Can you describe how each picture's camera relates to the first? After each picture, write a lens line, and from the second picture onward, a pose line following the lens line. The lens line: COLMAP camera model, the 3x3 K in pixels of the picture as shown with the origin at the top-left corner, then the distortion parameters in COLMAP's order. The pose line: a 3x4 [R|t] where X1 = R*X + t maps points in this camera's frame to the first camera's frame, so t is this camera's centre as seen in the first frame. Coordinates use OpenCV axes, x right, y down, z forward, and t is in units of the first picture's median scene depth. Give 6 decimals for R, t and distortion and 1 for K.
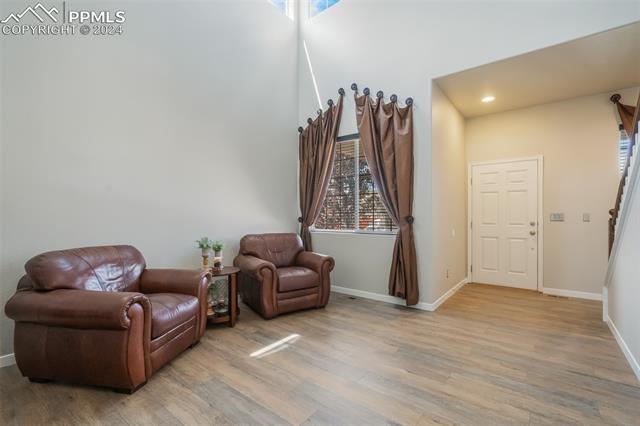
lens RADIAL K [[292.9, 0, 318.3], [0, 292.9, 216.7], [0, 0, 1]] dist [0.011977, -0.000038]
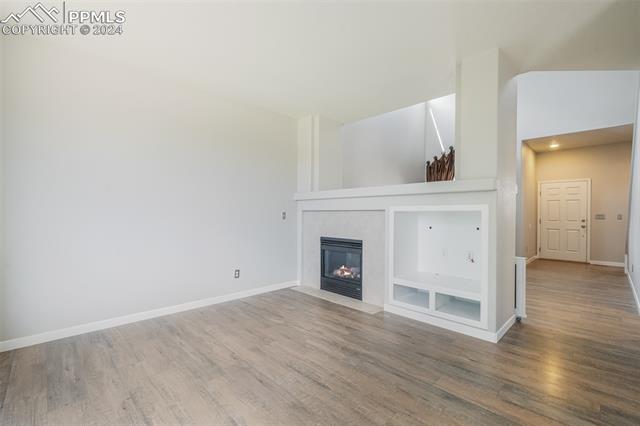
lens RADIAL K [[278.3, 0, 318.8], [0, 278.3, 215.2], [0, 0, 1]] dist [-0.000176, 0.000171]
pose [[0.992019, 0.003094, -0.126053, -0.512829], [-0.002573, 0.999987, 0.004297, -0.008589], [0.126065, -0.003939, 0.992014, -0.686813]]
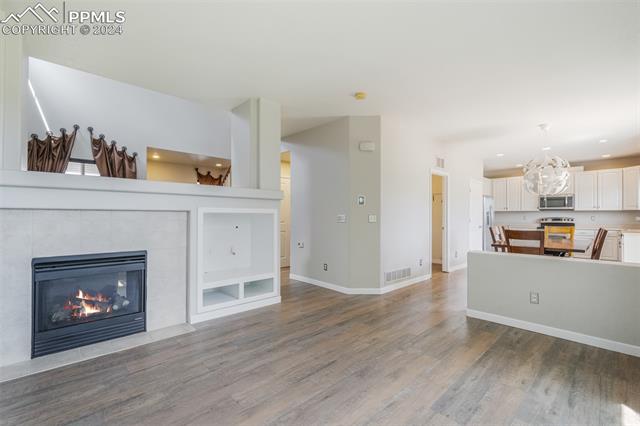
lens RADIAL K [[279.6, 0, 320.0], [0, 279.6, 213.0], [0, 0, 1]] dist [-0.001006, -0.000059]
pose [[0.154318, 0.009632, 0.987974, -1.024656], [-0.002548, 0.999953, -0.009351, -0.009407], [-0.988018, -0.001074, 0.154335, -0.343713]]
